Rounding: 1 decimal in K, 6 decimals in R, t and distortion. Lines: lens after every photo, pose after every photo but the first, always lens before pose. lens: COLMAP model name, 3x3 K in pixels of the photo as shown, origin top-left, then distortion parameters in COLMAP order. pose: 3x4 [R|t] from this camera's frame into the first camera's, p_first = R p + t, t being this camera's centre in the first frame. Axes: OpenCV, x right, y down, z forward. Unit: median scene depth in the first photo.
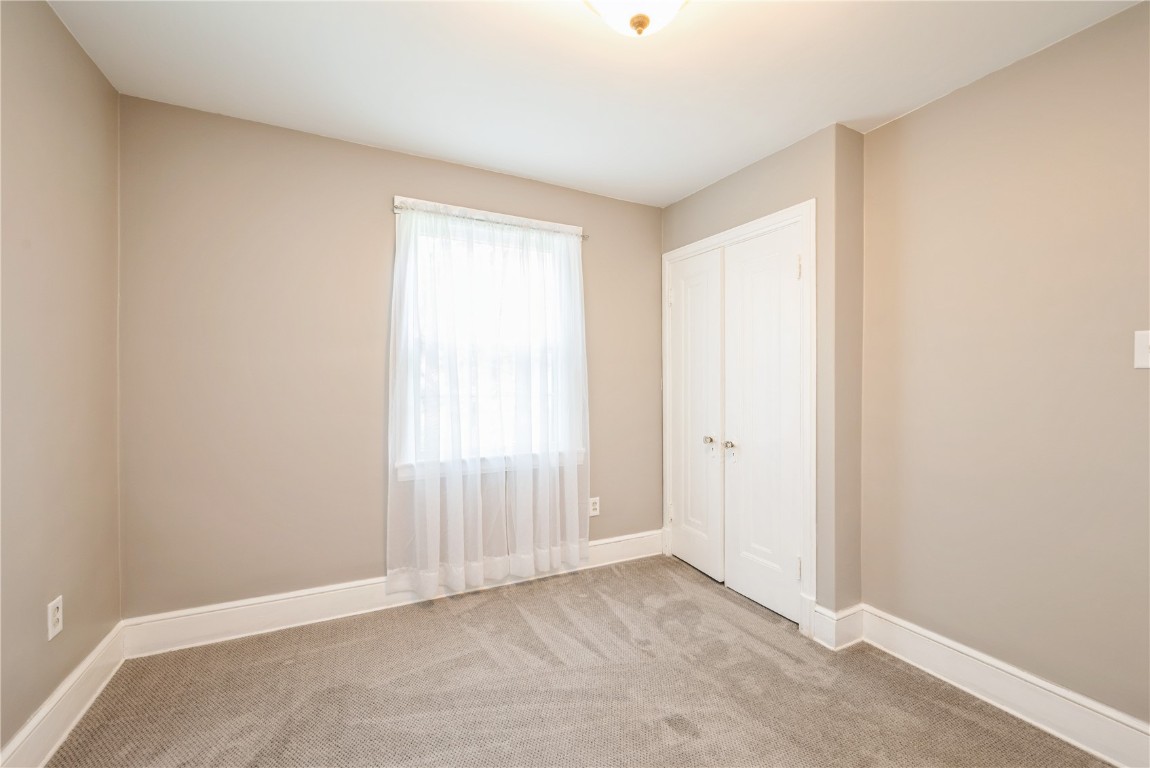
lens RADIAL K [[461.8, 0, 582.4], [0, 461.8, 381.9], [0, 0, 1]] dist [-0.001785, -0.000044]
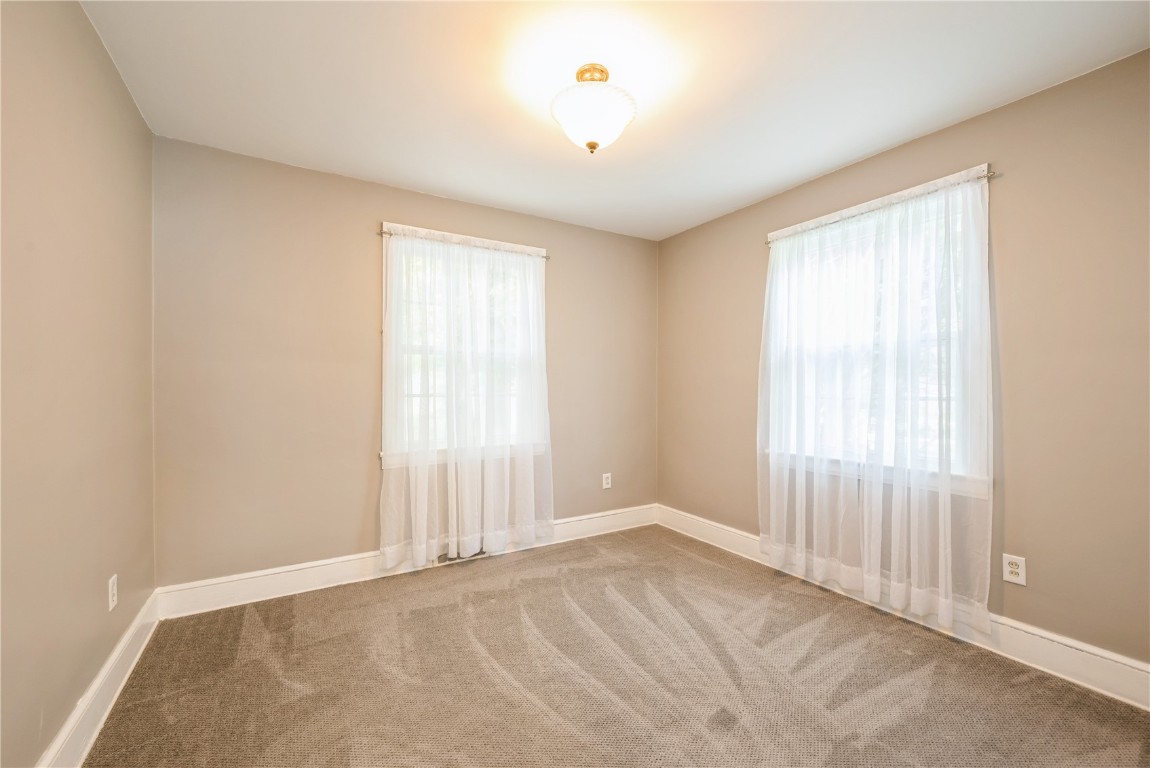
lens RADIAL K [[461.8, 0, 582.4], [0, 461.8, 381.9], [0, 0, 1]] dist [-0.001785, -0.000044]
pose [[0.090407, -0.011925, -0.995834, 0.758383], [-0.001330, 0.999926, -0.012095, 0.010240], [0.995904, 0.002418, 0.090384, 0.380097]]
